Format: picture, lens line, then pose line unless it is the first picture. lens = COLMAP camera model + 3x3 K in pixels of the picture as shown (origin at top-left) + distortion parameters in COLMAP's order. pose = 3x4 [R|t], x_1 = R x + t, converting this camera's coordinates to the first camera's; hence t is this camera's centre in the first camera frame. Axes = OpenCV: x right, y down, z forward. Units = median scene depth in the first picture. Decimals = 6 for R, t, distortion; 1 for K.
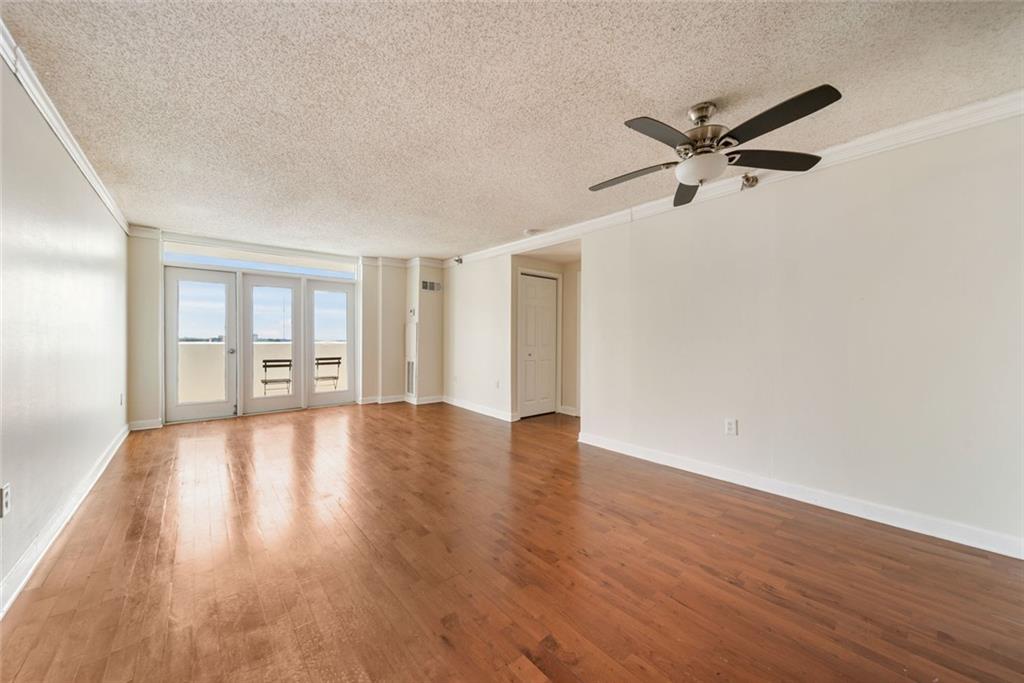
lens RADIAL K [[376.0, 0, 512.0], [0, 376.0, 341.5], [0, 0, 1]] dist [0.000342, 0.000000]
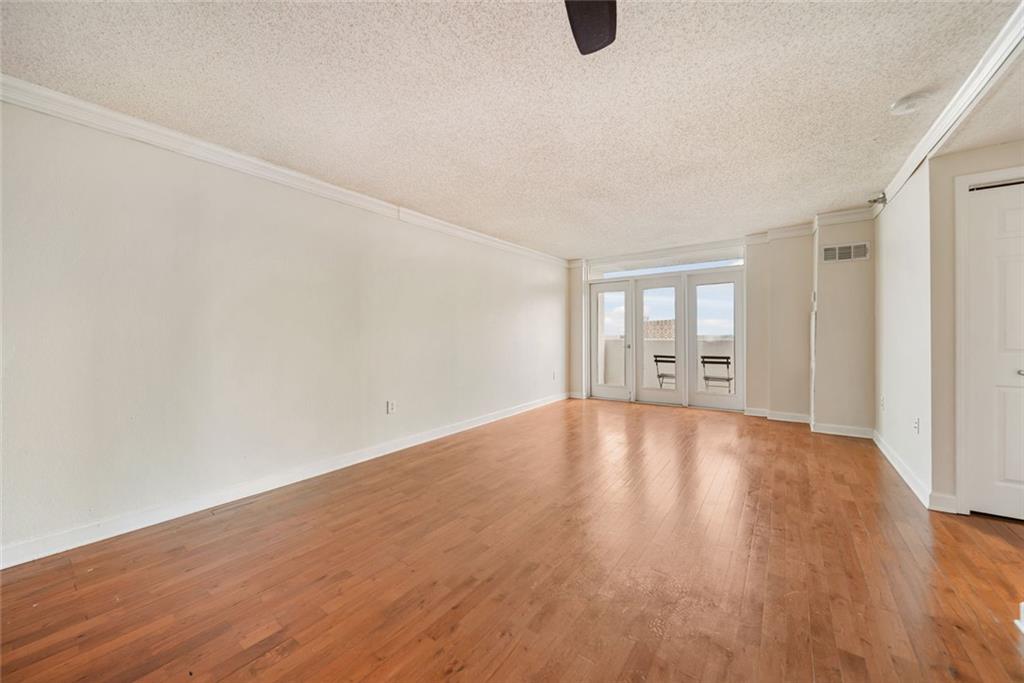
lens RADIAL K [[373.7, 0, 510.6], [0, 373.7, 328.8], [0, 0, 1]] dist [-0.000306, -0.000205]
pose [[0.231437, -0.022819, -0.972582, 0.294124], [-0.001327, 0.999717, -0.023772, -0.001400], [0.972849, 0.006792, 0.231341, 0.325326]]
